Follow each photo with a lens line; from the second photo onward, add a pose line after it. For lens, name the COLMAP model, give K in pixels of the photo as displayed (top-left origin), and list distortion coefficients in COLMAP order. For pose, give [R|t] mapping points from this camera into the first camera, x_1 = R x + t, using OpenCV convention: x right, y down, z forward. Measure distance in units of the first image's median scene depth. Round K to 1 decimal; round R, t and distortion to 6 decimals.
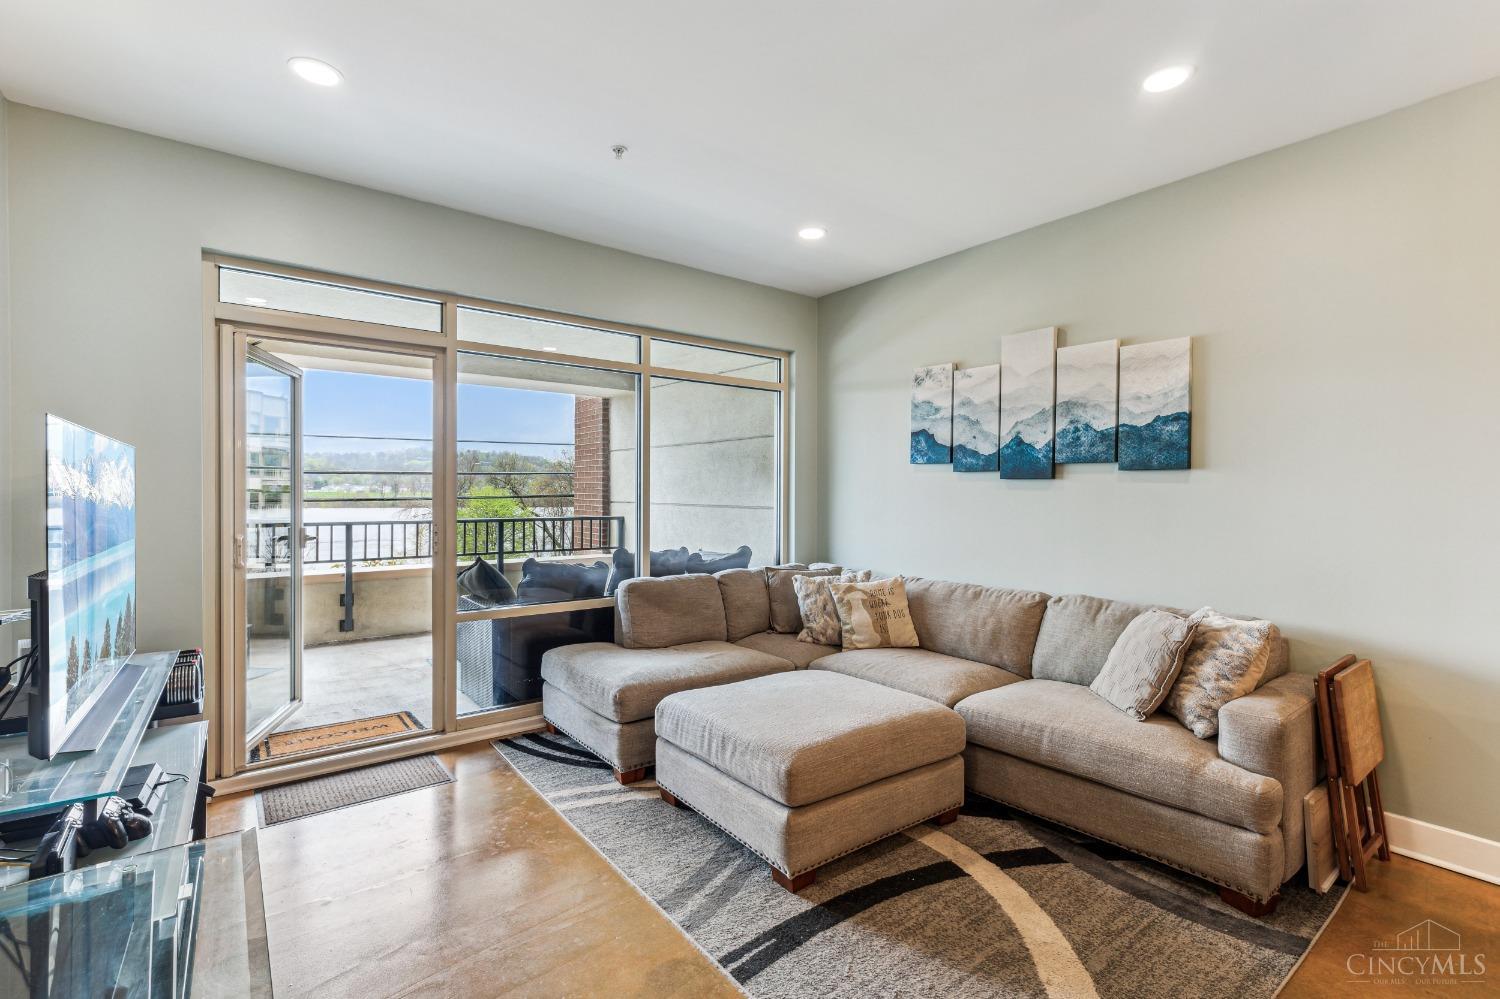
lens RADIAL K [[684.3, 0, 759.0], [0, 684.3, 501.4], [0, 0, 1]] dist [0.010114, -0.001396]
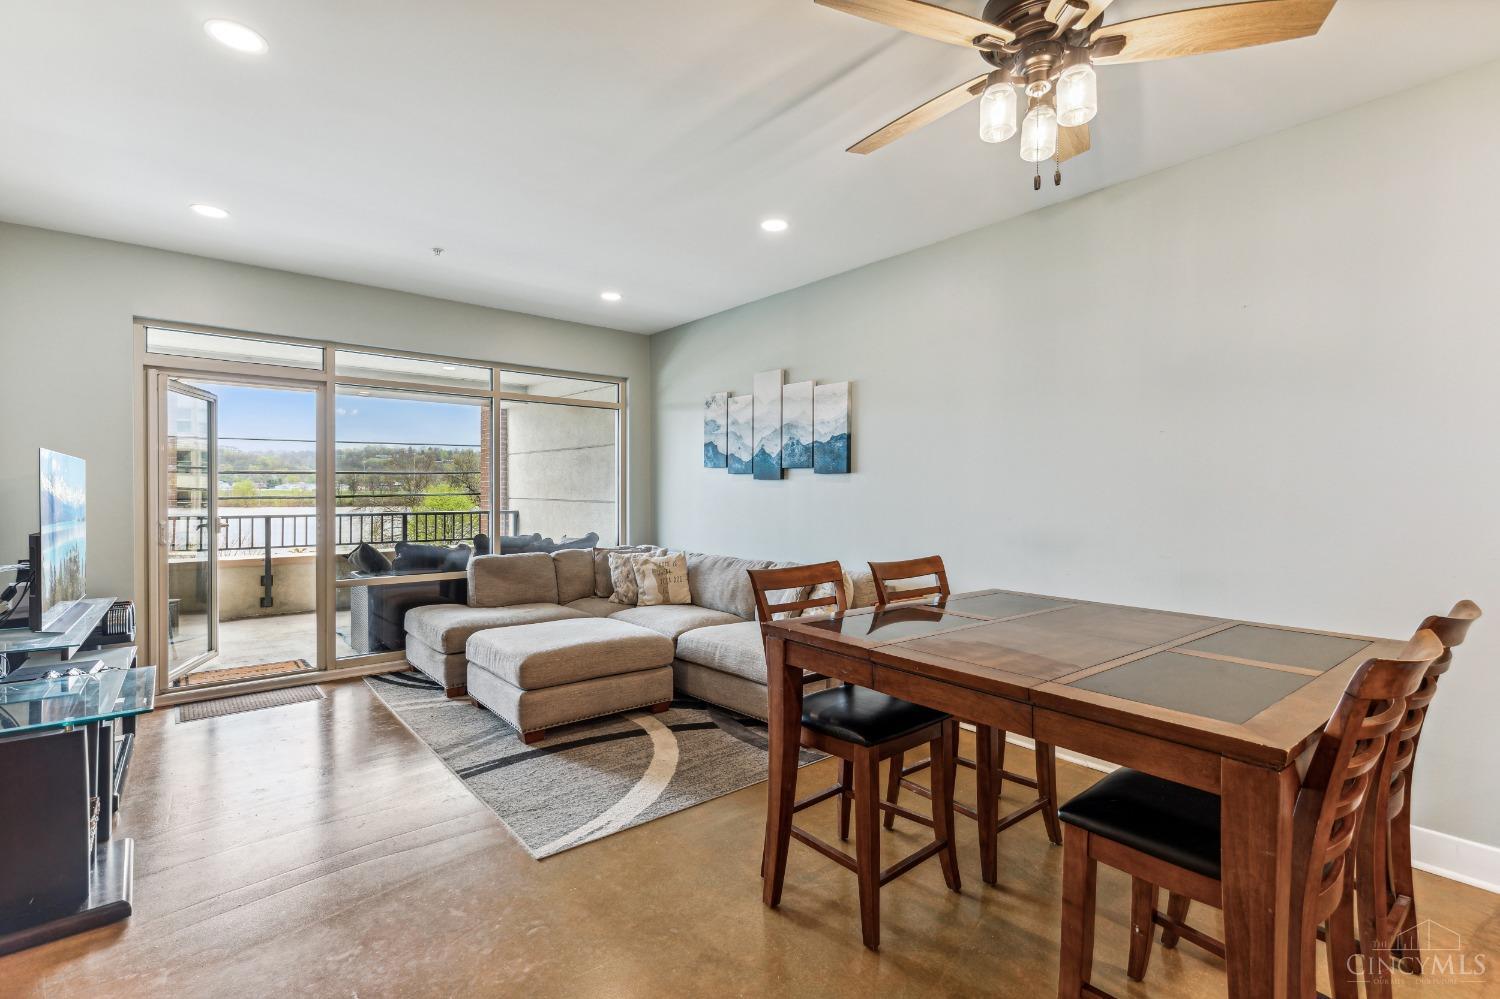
lens RADIAL K [[684.3, 0, 763.8], [0, 684.3, 500.2], [0, 0, 1]] dist [0.010114, -0.001396]
pose [[0.998827, -0.003590, 0.048290, 0.328403], [0.003506, 0.999992, 0.001827, 0.006411], [-0.048296, -0.001656, 0.998832, -0.376167]]
